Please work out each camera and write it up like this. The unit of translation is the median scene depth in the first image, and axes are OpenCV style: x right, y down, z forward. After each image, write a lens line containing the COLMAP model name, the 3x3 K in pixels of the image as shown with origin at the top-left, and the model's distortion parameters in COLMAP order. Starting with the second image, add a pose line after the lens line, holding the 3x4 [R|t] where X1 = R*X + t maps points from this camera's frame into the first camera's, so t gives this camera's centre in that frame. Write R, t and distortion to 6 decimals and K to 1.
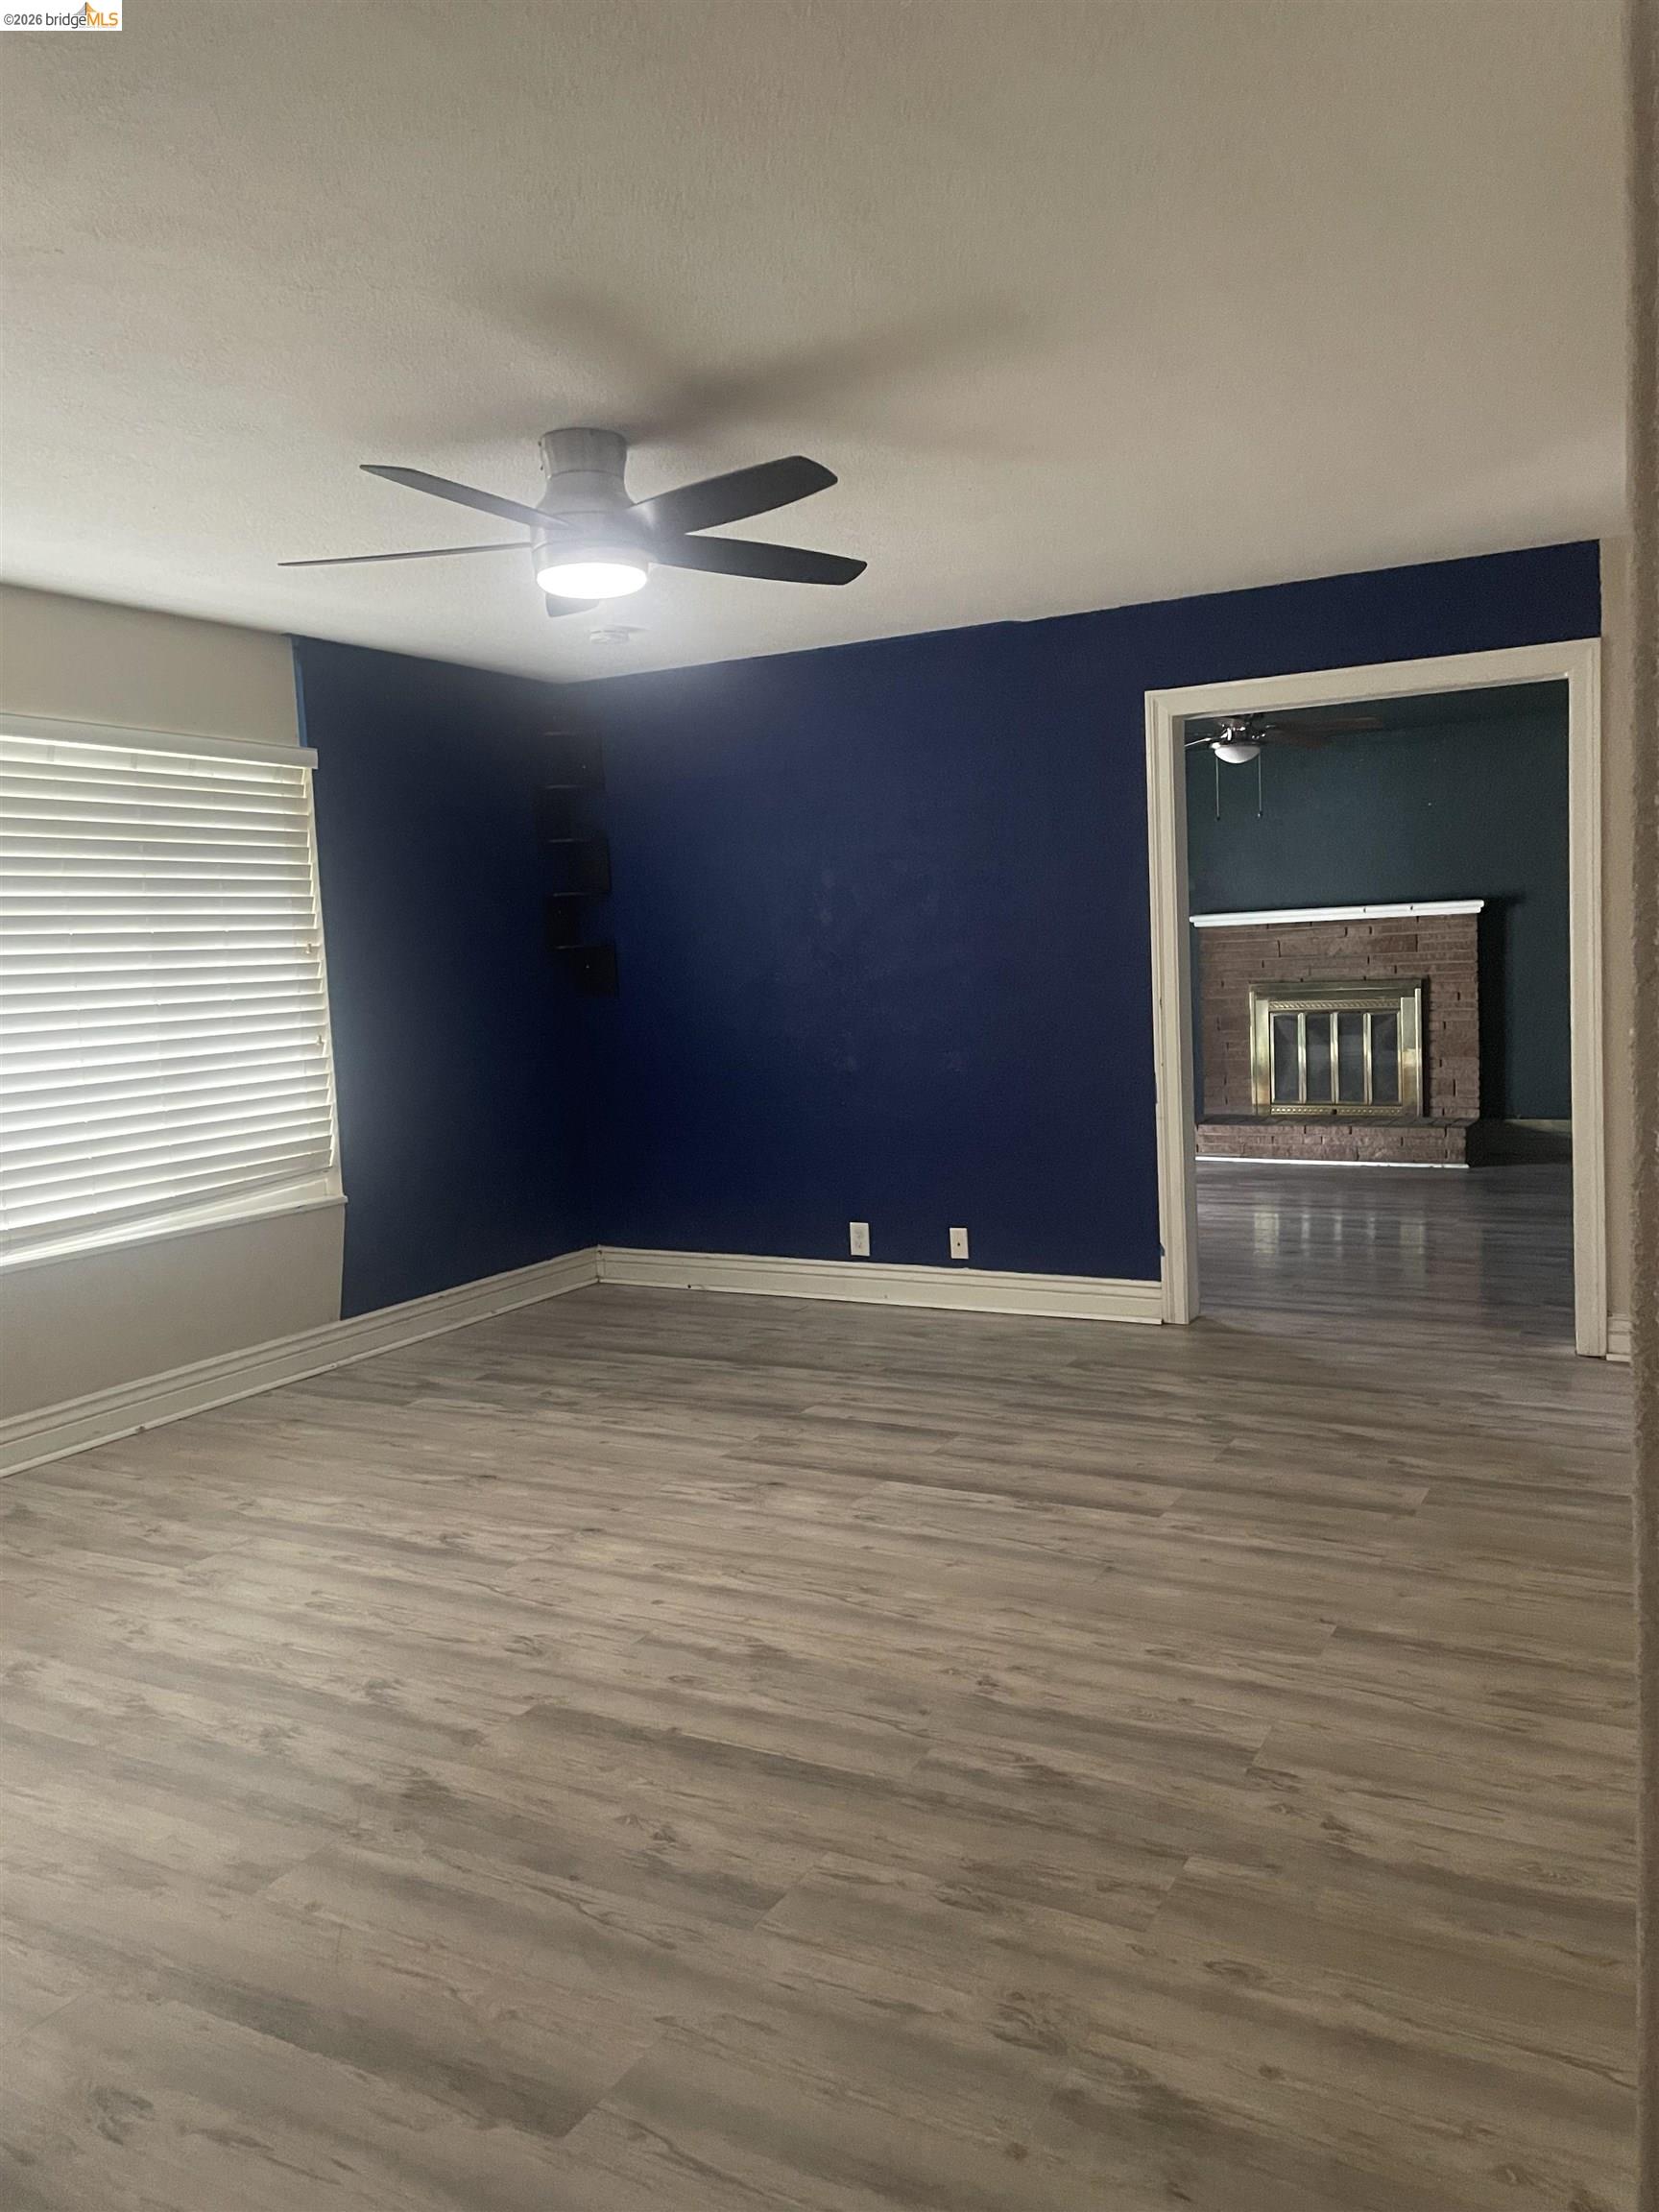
lens RADIAL K [[1697.5, 0, 828.3], [0, 1697.5, 1103.9], [0, 0, 1]] dist [0.009402, -0.023696]
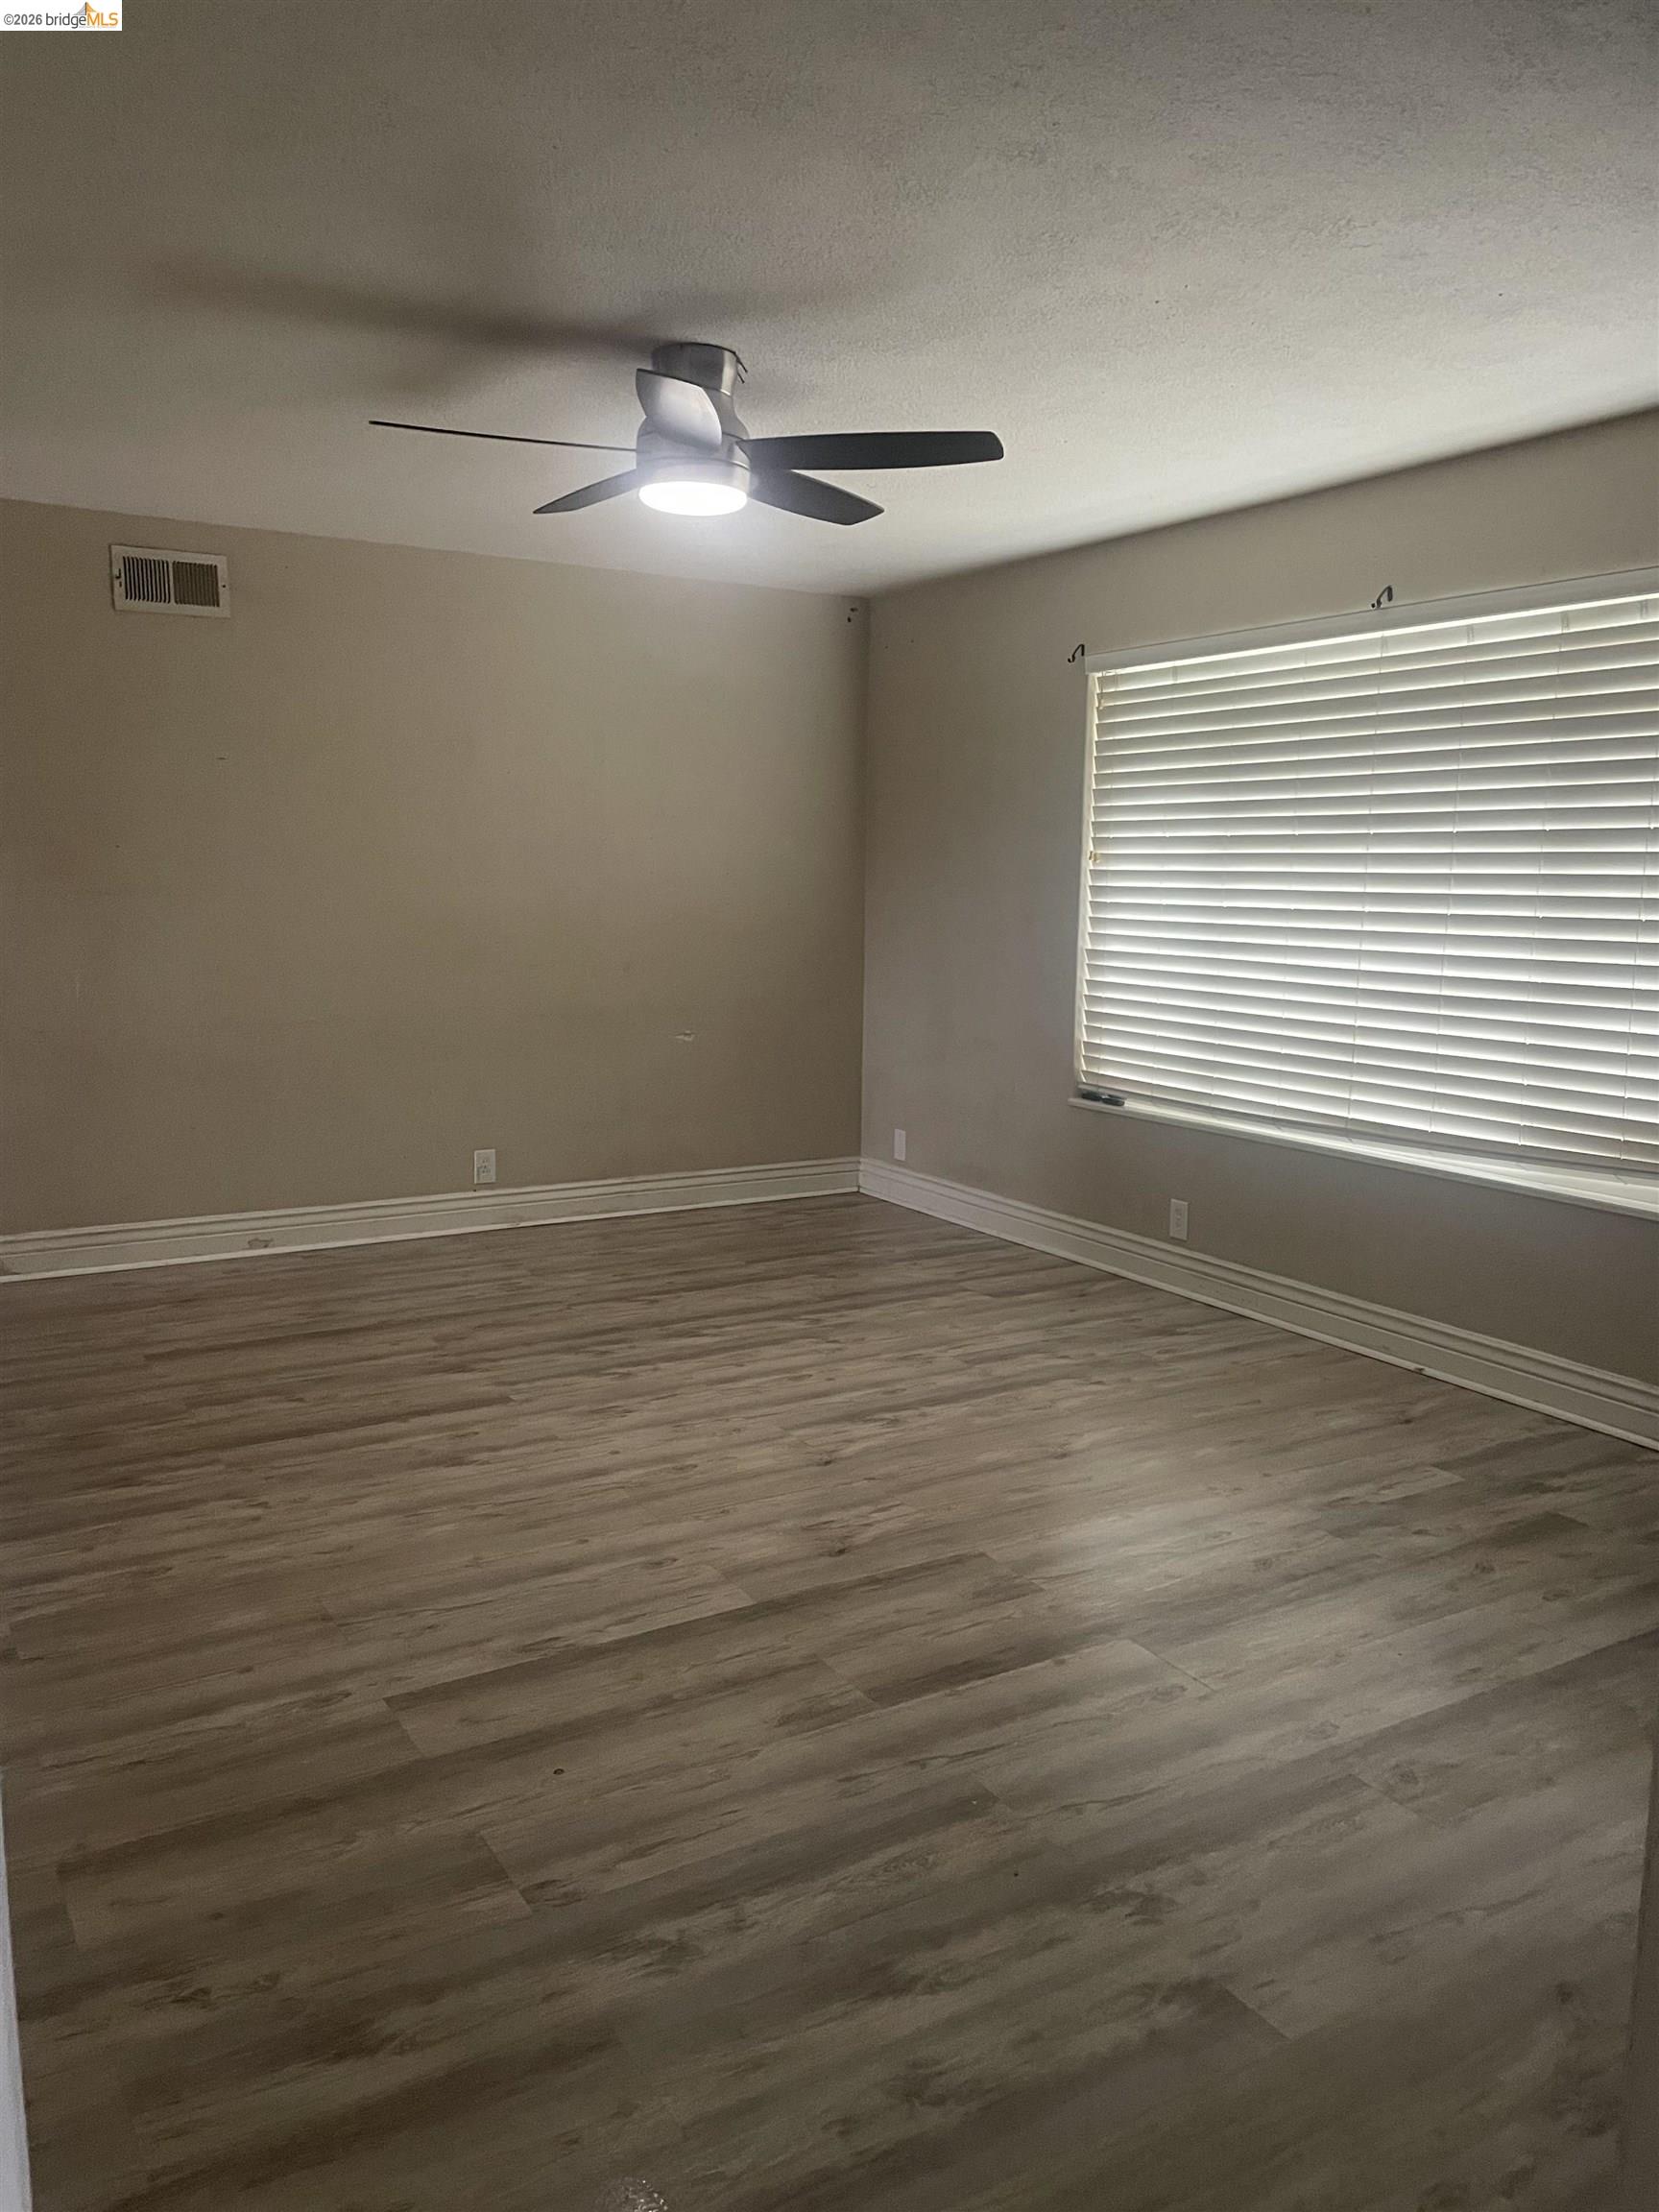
lens RADIAL K [[1697.5, 0, 828.0], [0, 1697.5, 1104.8], [0, 0, 1]] dist [0.009402, -0.023696]
pose [[-0.502433, 0.162274, -0.849251, 0.671764], [-0.077785, 0.969763, 0.231320, -0.178064], [0.861110, 0.182282, -0.474619, 1.467602]]
